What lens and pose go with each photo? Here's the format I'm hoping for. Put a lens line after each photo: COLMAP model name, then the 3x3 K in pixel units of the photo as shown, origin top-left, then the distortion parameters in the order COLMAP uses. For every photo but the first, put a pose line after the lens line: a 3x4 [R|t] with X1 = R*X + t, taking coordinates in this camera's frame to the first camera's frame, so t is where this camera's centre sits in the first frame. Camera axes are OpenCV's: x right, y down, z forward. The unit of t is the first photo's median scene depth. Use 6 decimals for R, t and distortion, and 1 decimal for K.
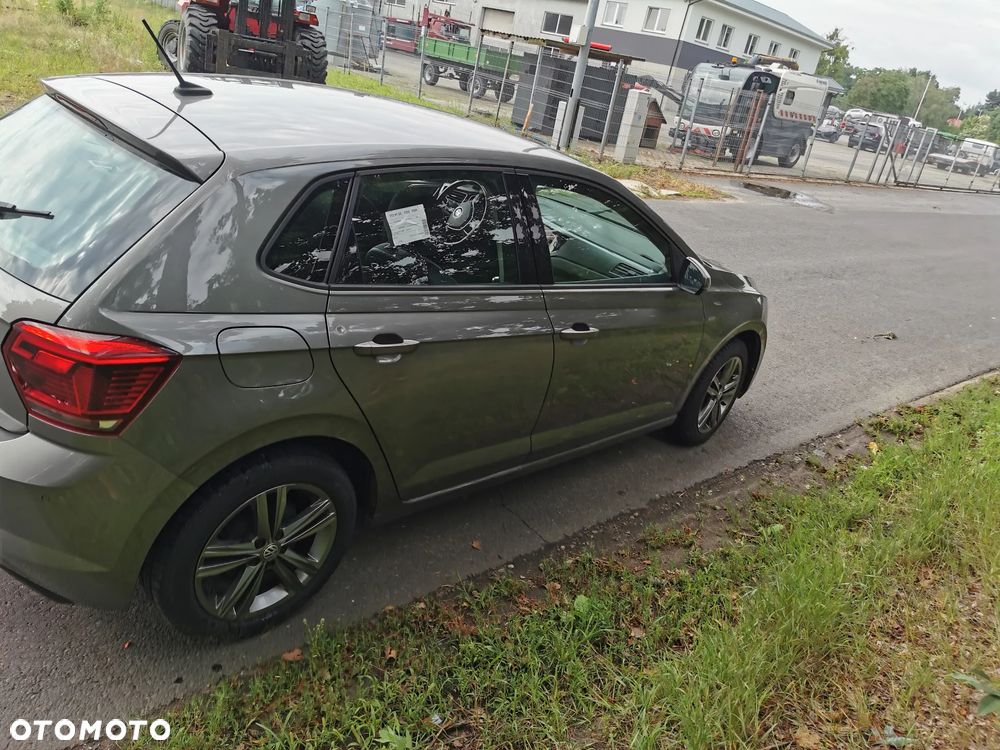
lens RADIAL K [[785.9, 0, 499.6], [0, 785.9, 364.2], [0, 0, 1]] dist [0.071396, -0.093534]
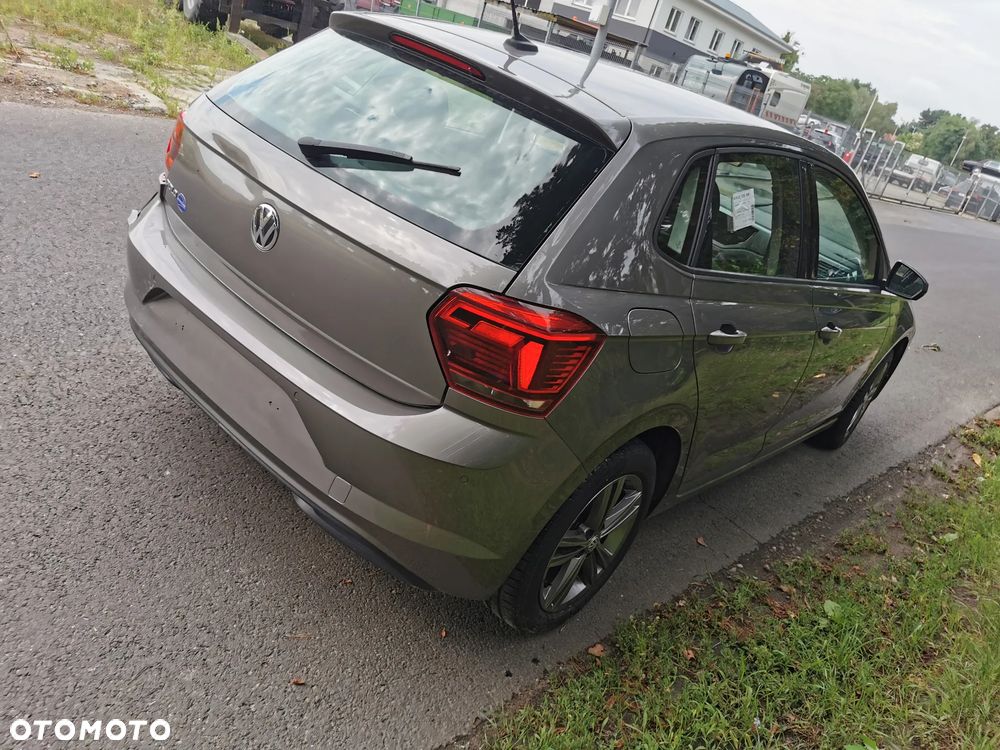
lens RADIAL K [[796.4, 0, 490.3], [0, 796.4, 370.8], [0, 0, 1]] dist [0.072947, -0.103683]
pose [[0.994160, 0.067980, 0.083811, -0.057161], [-0.070752, 0.997026, 0.030553, 0.001080], [-0.081485, -0.036304, 0.996013, 0.006761]]
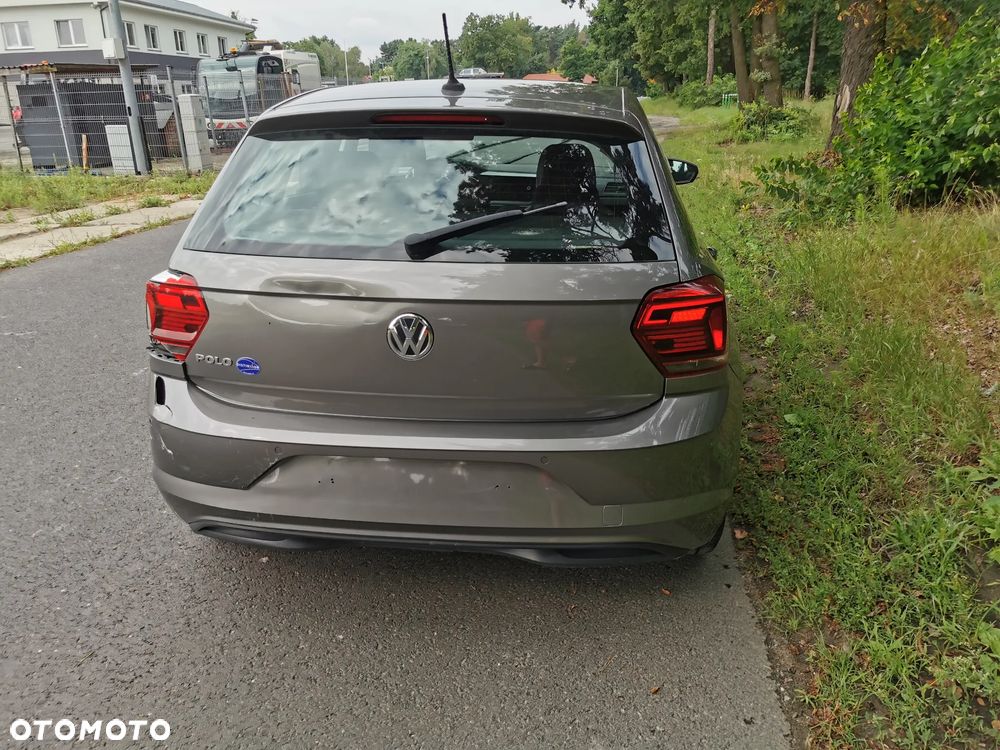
lens RADIAL K [[791.9, 0, 504.0], [0, 791.9, 360.7], [0, 0, 1]] dist [0.069605, -0.100345]
pose [[0.758066, -0.395815, 0.518330, -0.120636], [0.393768, 0.911338, 0.120037, -0.016137], [-0.519886, 0.113106, 0.846714, 0.021288]]
